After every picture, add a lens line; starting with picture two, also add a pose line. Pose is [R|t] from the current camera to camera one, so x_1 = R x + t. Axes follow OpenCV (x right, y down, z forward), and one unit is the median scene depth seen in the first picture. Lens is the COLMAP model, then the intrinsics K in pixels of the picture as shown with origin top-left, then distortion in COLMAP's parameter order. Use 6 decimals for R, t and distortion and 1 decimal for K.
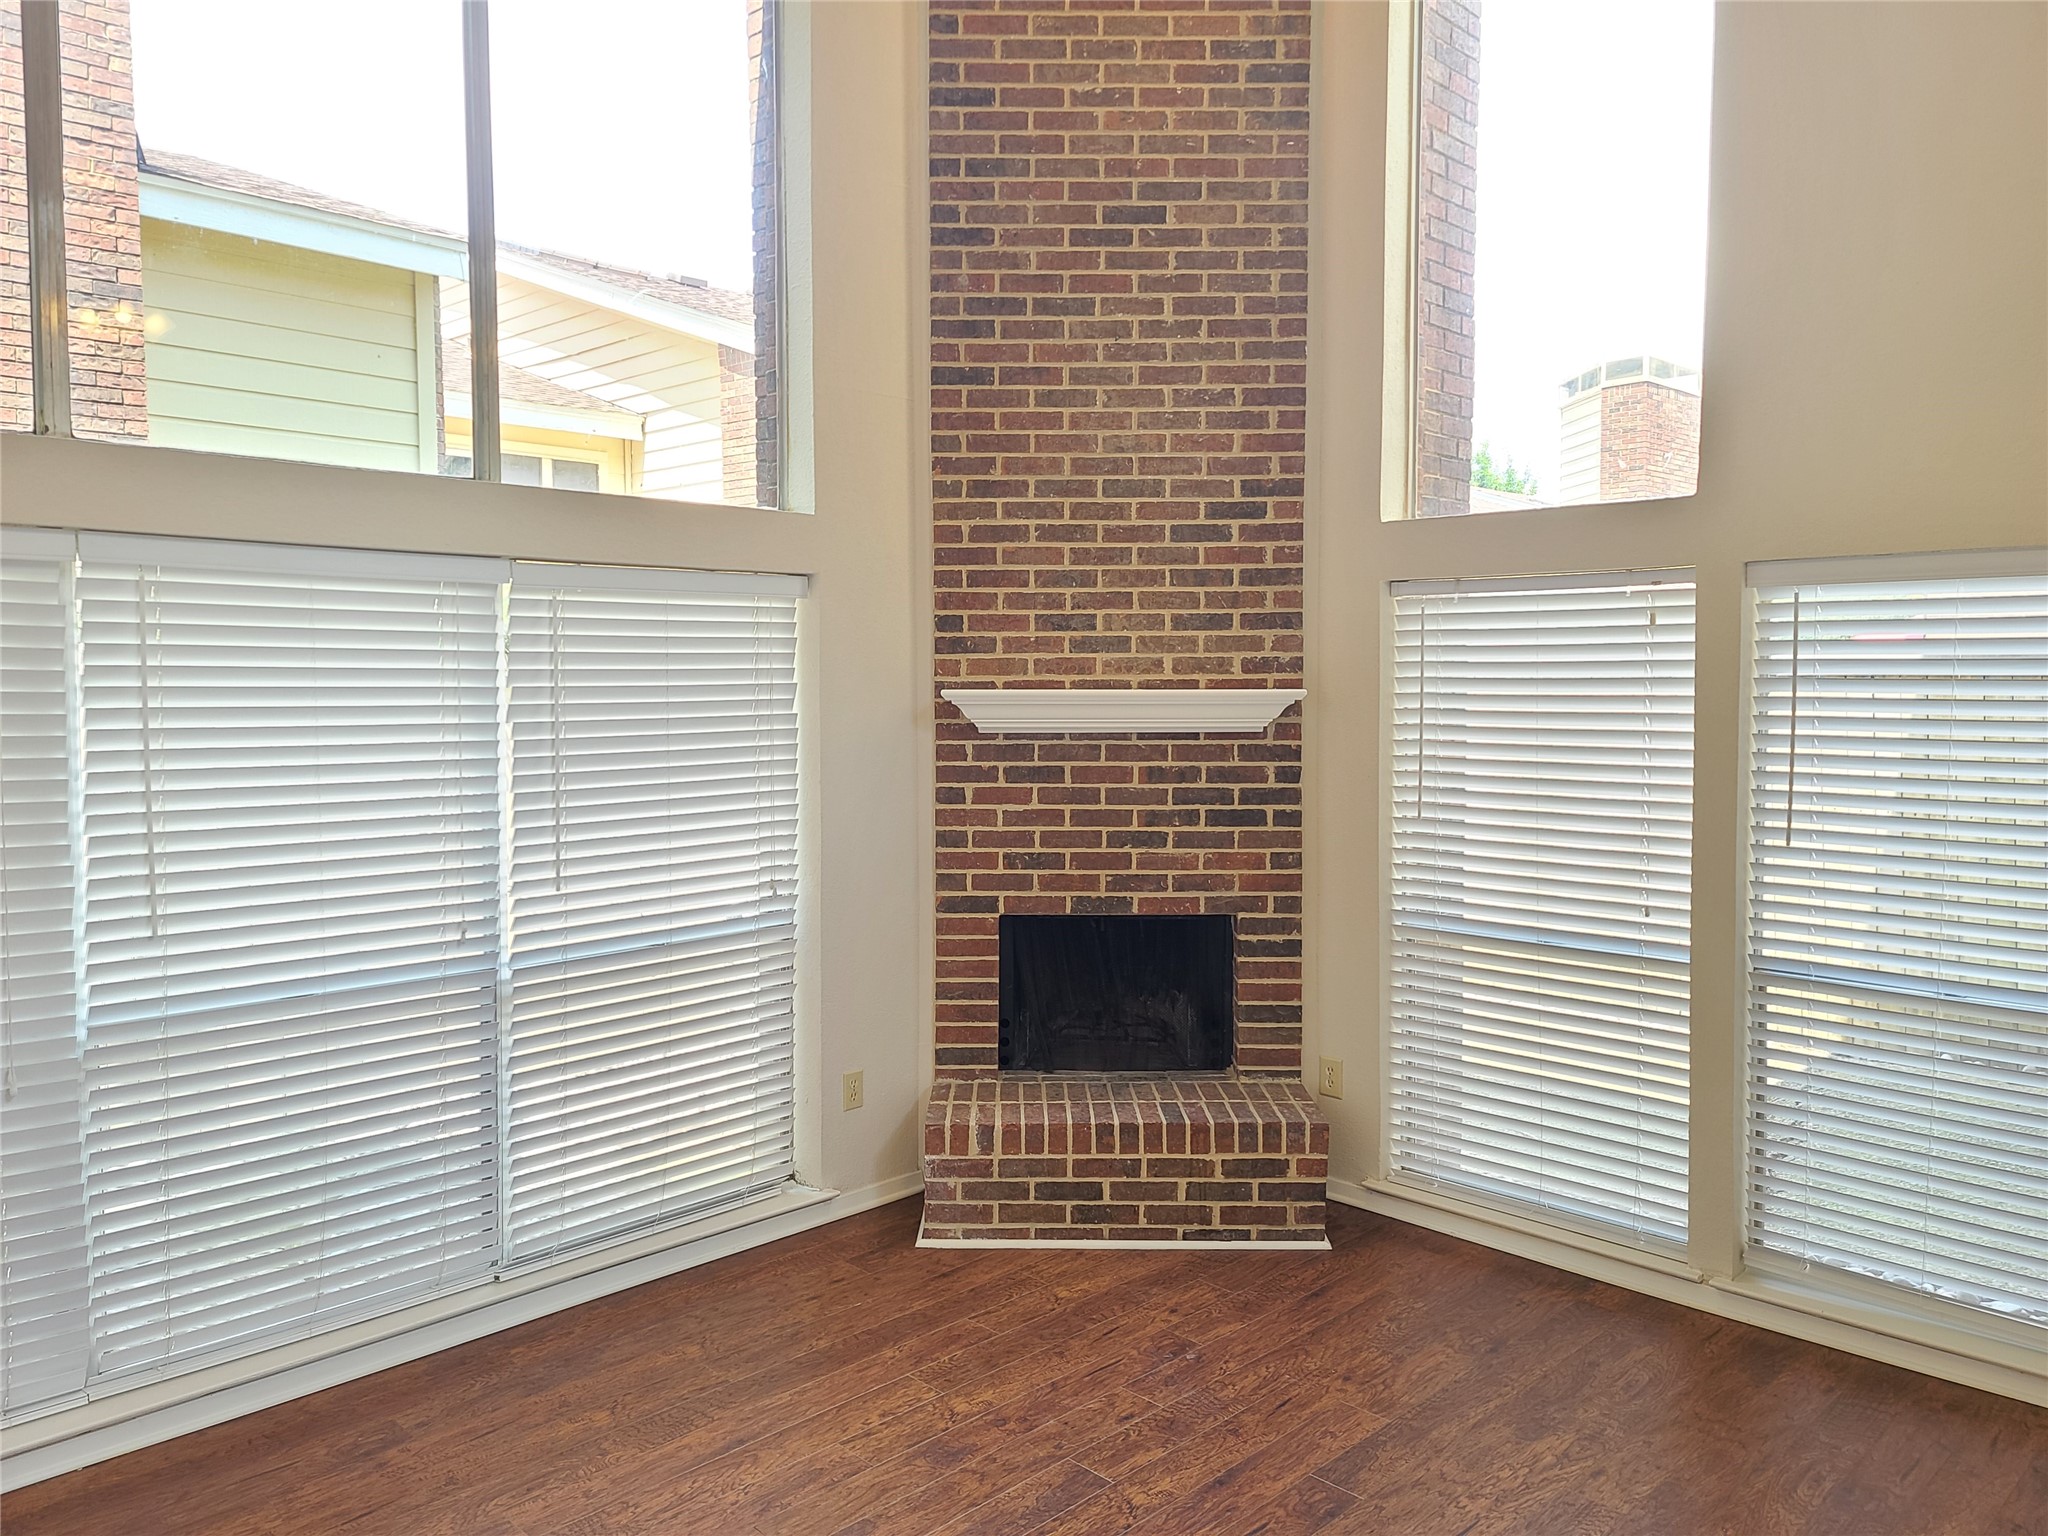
lens RADIAL K [[1500.3, 0, 979.5], [0, 1500.3, 770.4], [0, 0, 1]] dist [0.063989, -0.056454]
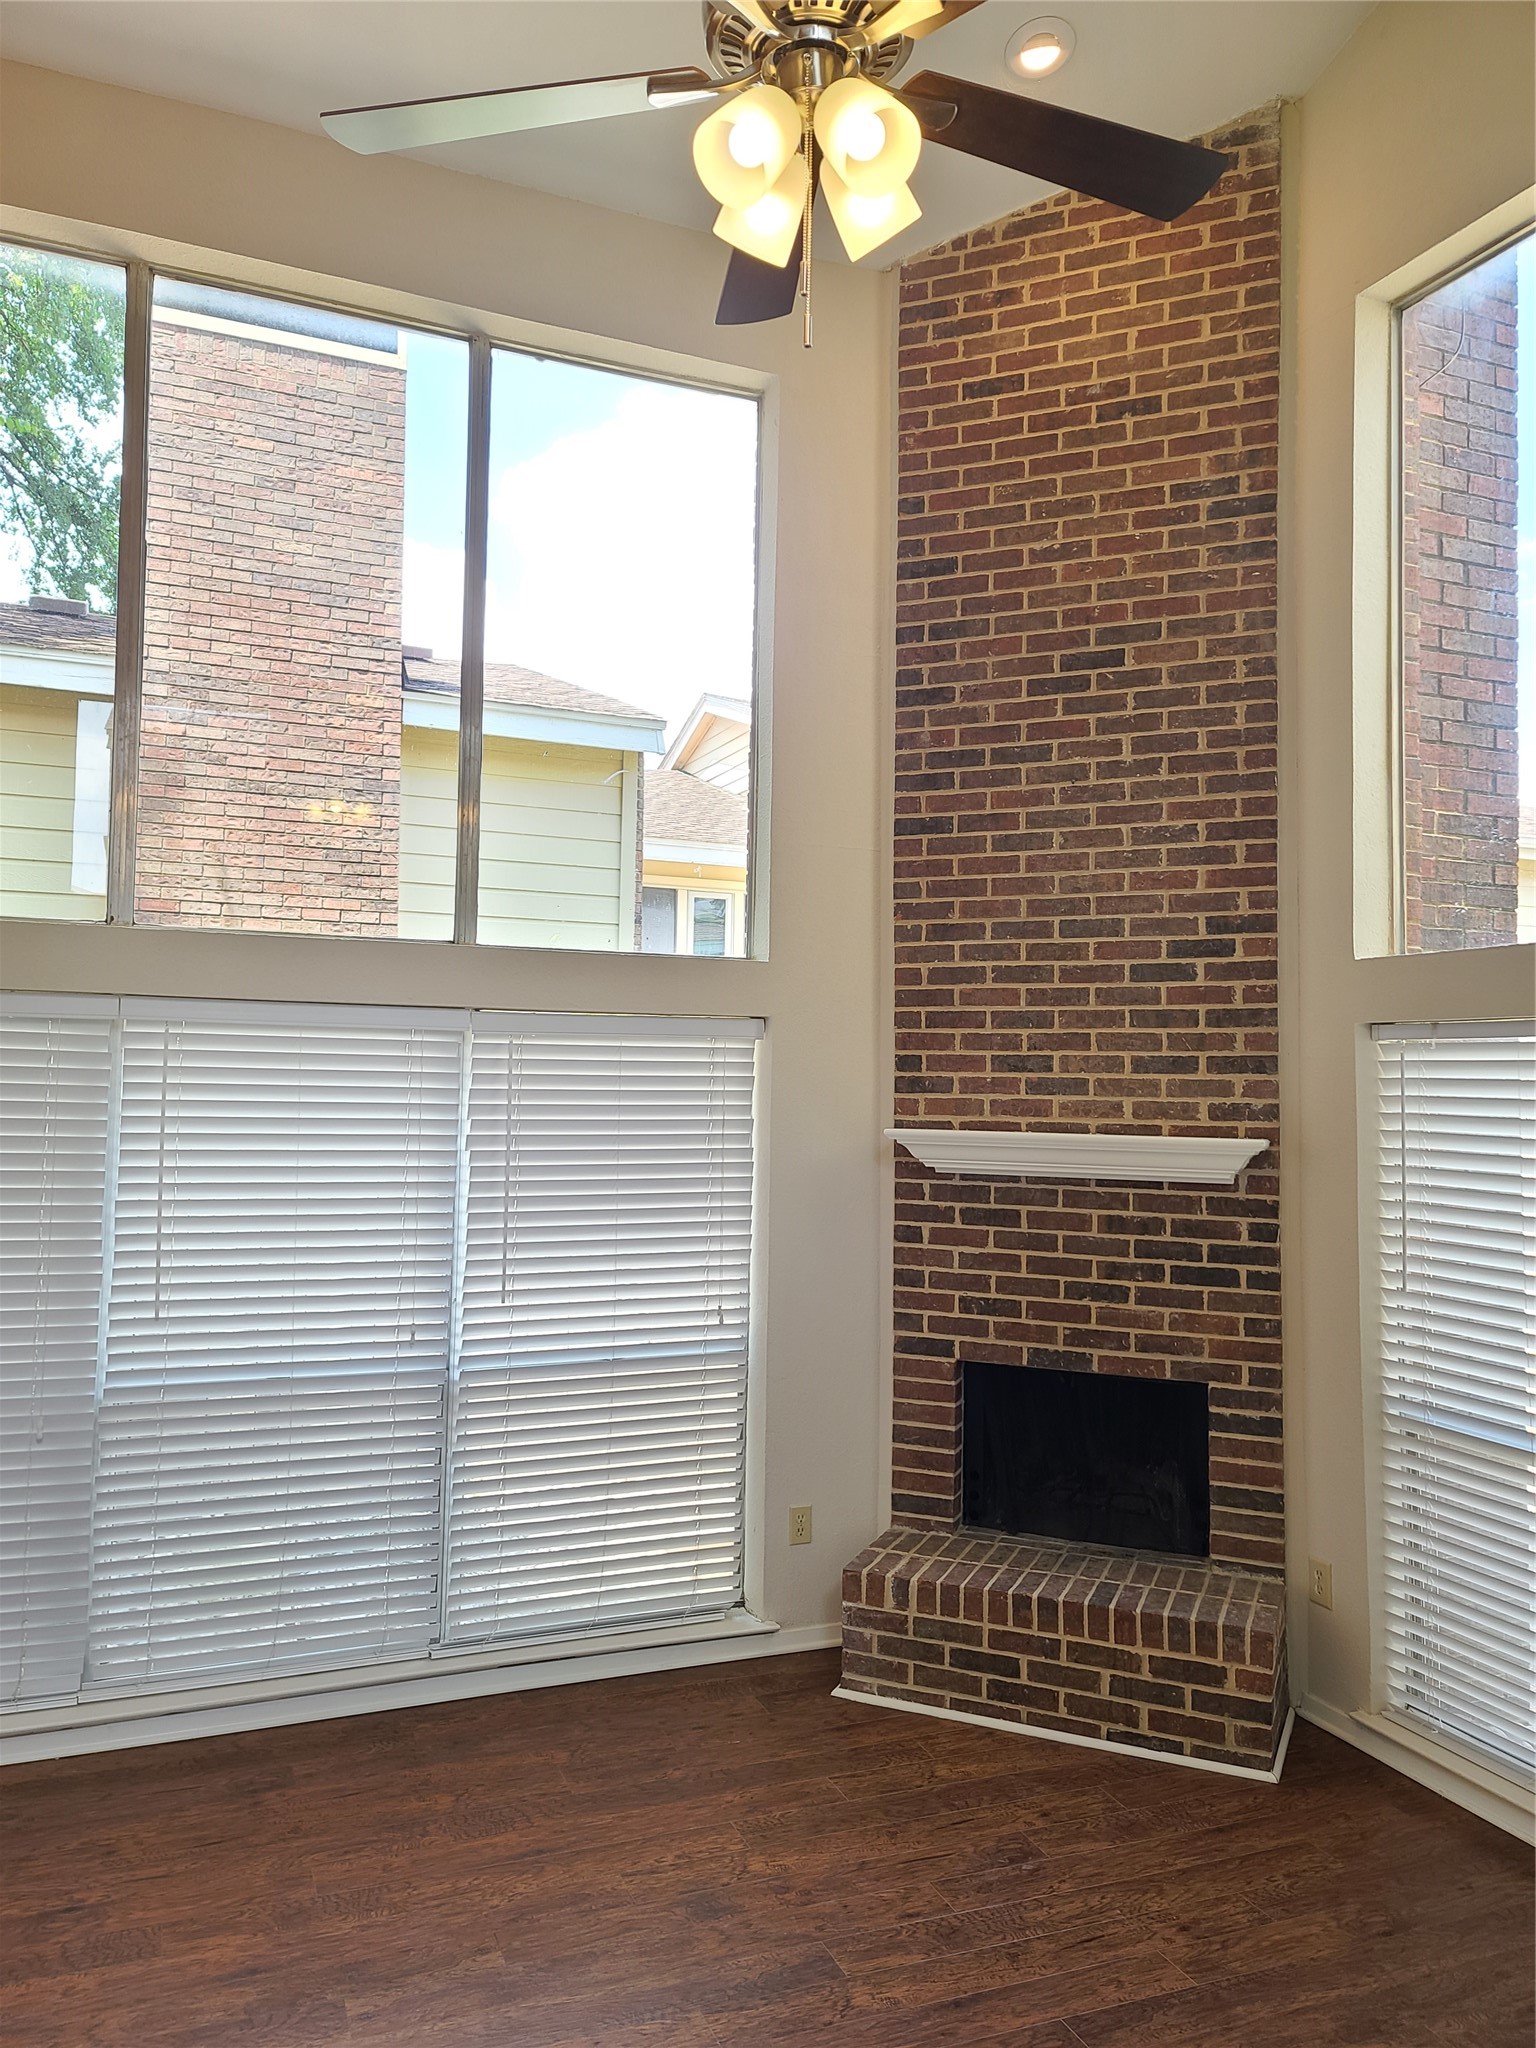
lens RADIAL K [[1500.3, 0, 727.7], [0, 1500.3, 1024.0], [0, 0, 1]] dist [0.063989, -0.056454]
pose [[0.921672, 0.000131, -0.387970, 0.264686], [-0.043628, 0.993692, -0.103309, -0.014049], [0.385509, 0.112144, 0.915864, 0.017788]]
